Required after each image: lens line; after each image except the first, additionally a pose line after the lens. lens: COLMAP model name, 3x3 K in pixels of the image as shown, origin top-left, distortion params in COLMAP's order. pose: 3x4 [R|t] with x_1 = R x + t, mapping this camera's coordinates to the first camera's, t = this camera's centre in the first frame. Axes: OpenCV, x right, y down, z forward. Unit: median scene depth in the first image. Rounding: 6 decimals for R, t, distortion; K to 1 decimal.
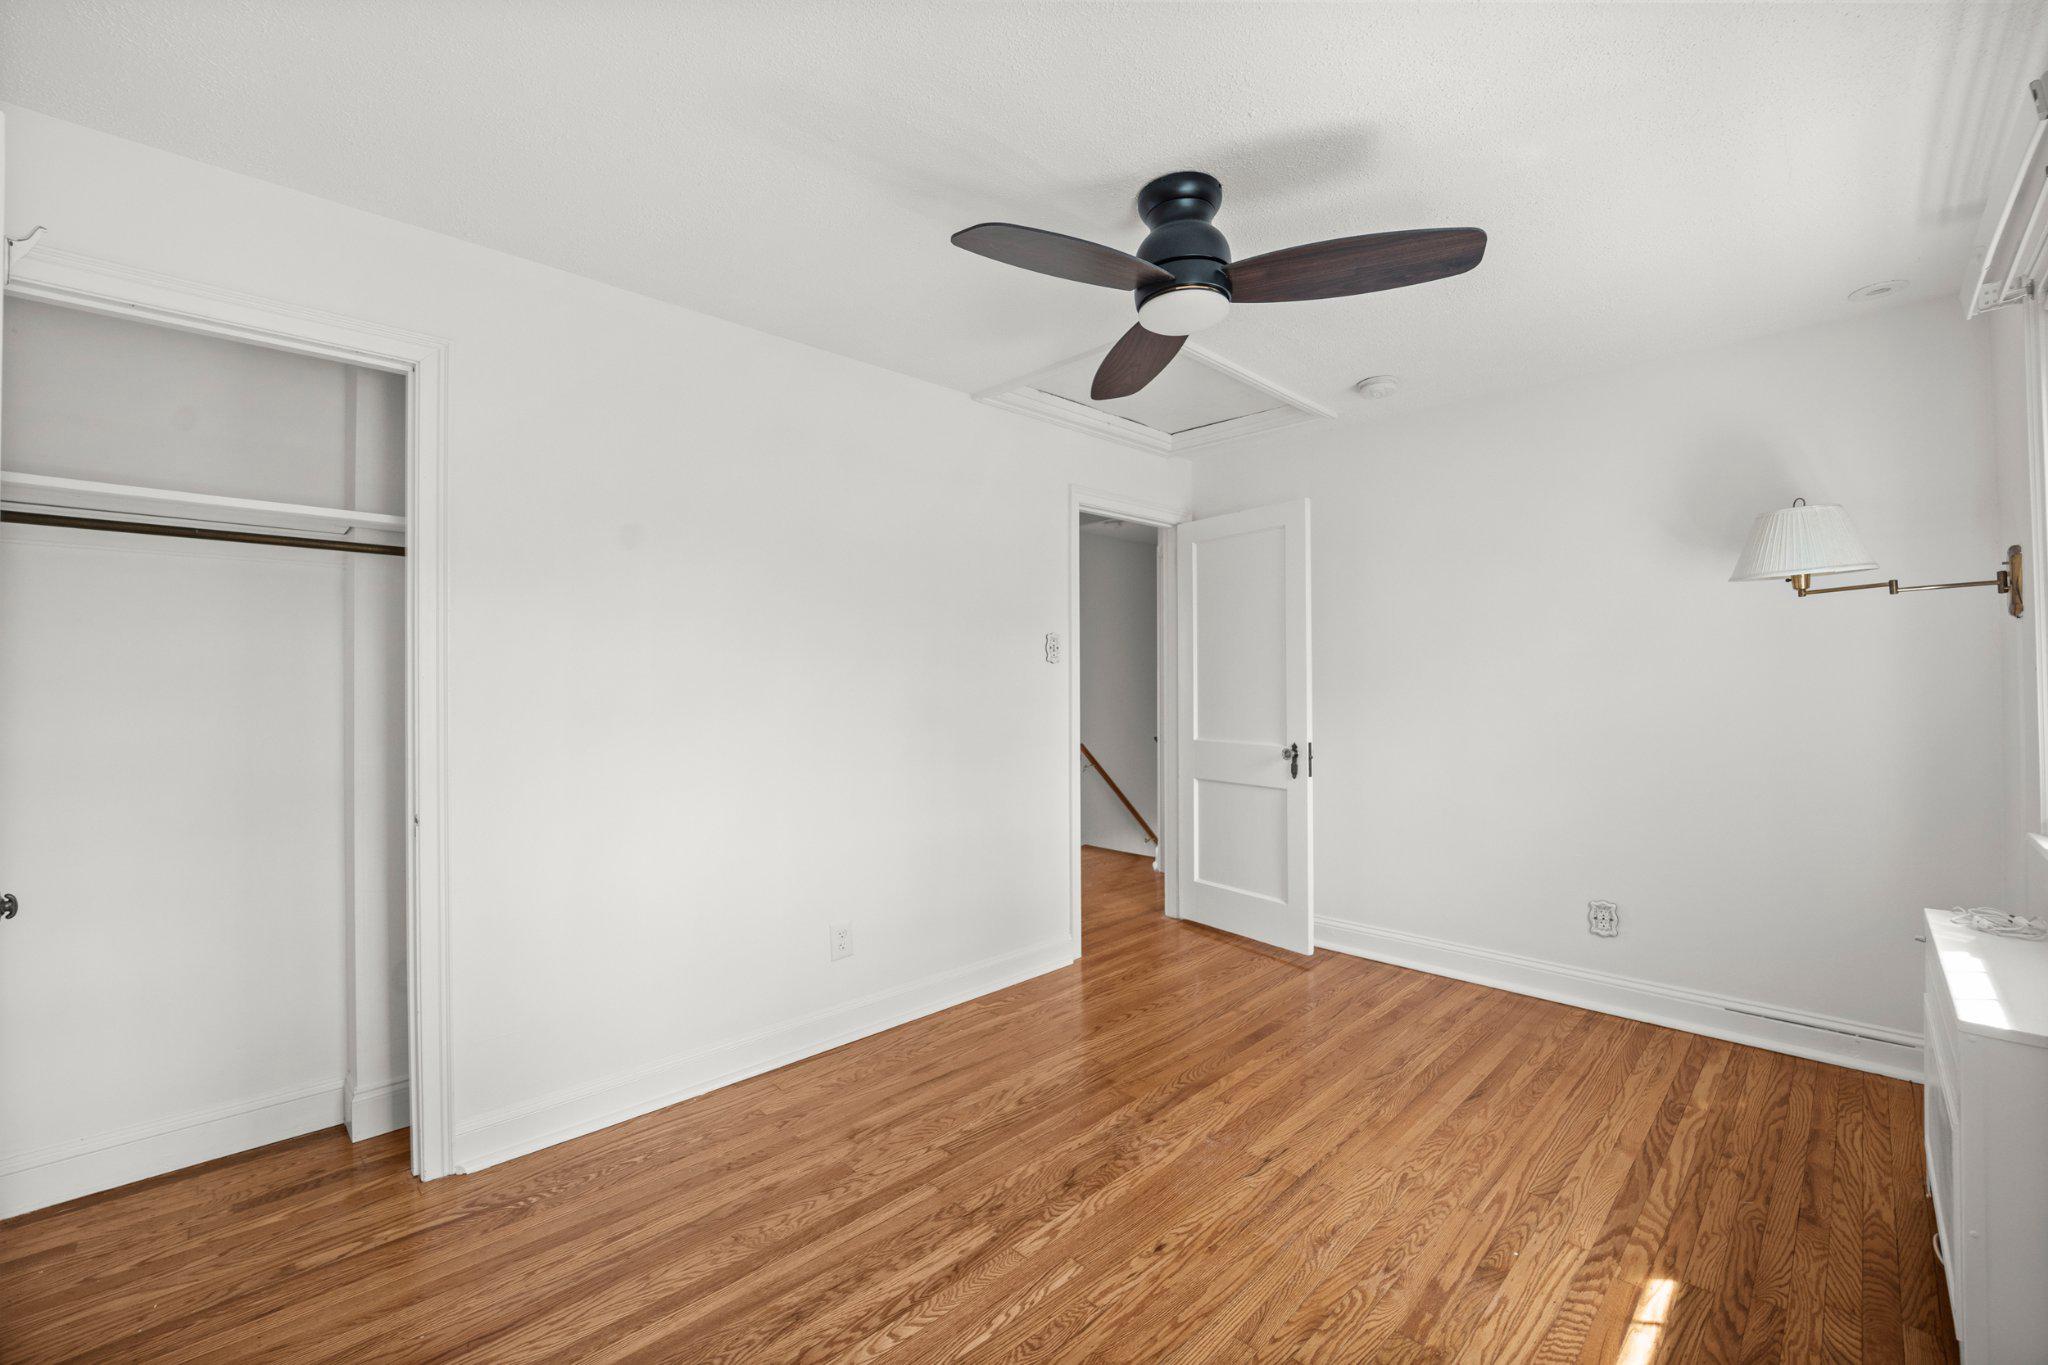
lens RADIAL K [[838.5, 0, 1029.9], [0, 838.5, 683.6], [0, 0, 1]] dist [-0.002377, -0.001581]
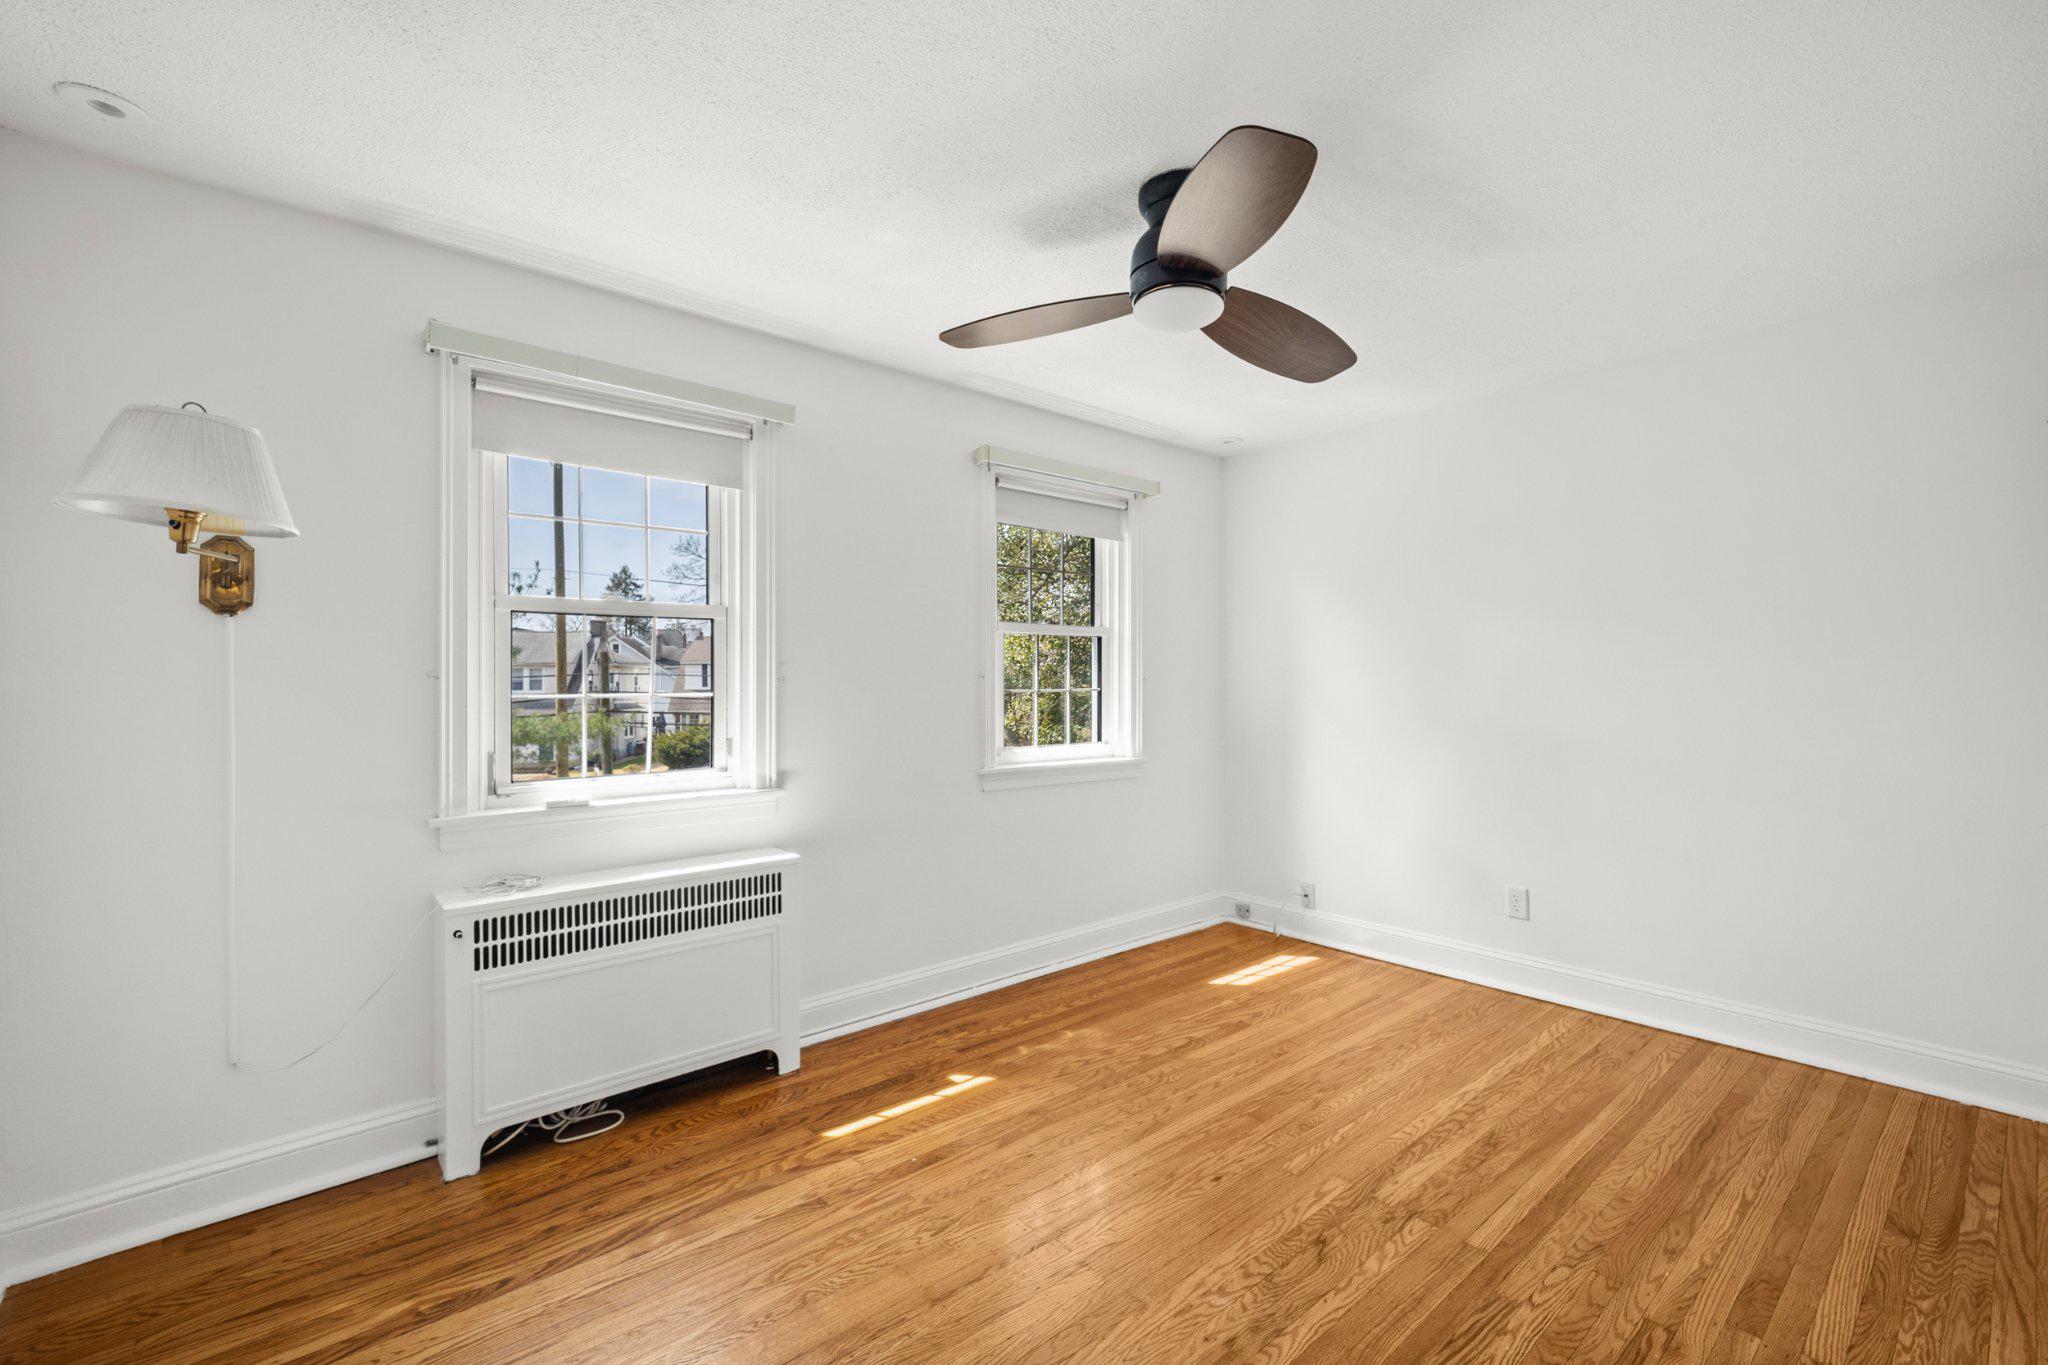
lens RADIAL K [[838.5, 0, 1017.3], [0, 838.5, 678.4], [0, 0, 1]] dist [-0.002377, -0.001581]
pose [[-0.995659, 0.010432, 0.092488, 0.291682], [0.010162, 0.999943, -0.003396, -0.000223], [-0.092518, -0.002441, -0.995708, 2.007974]]
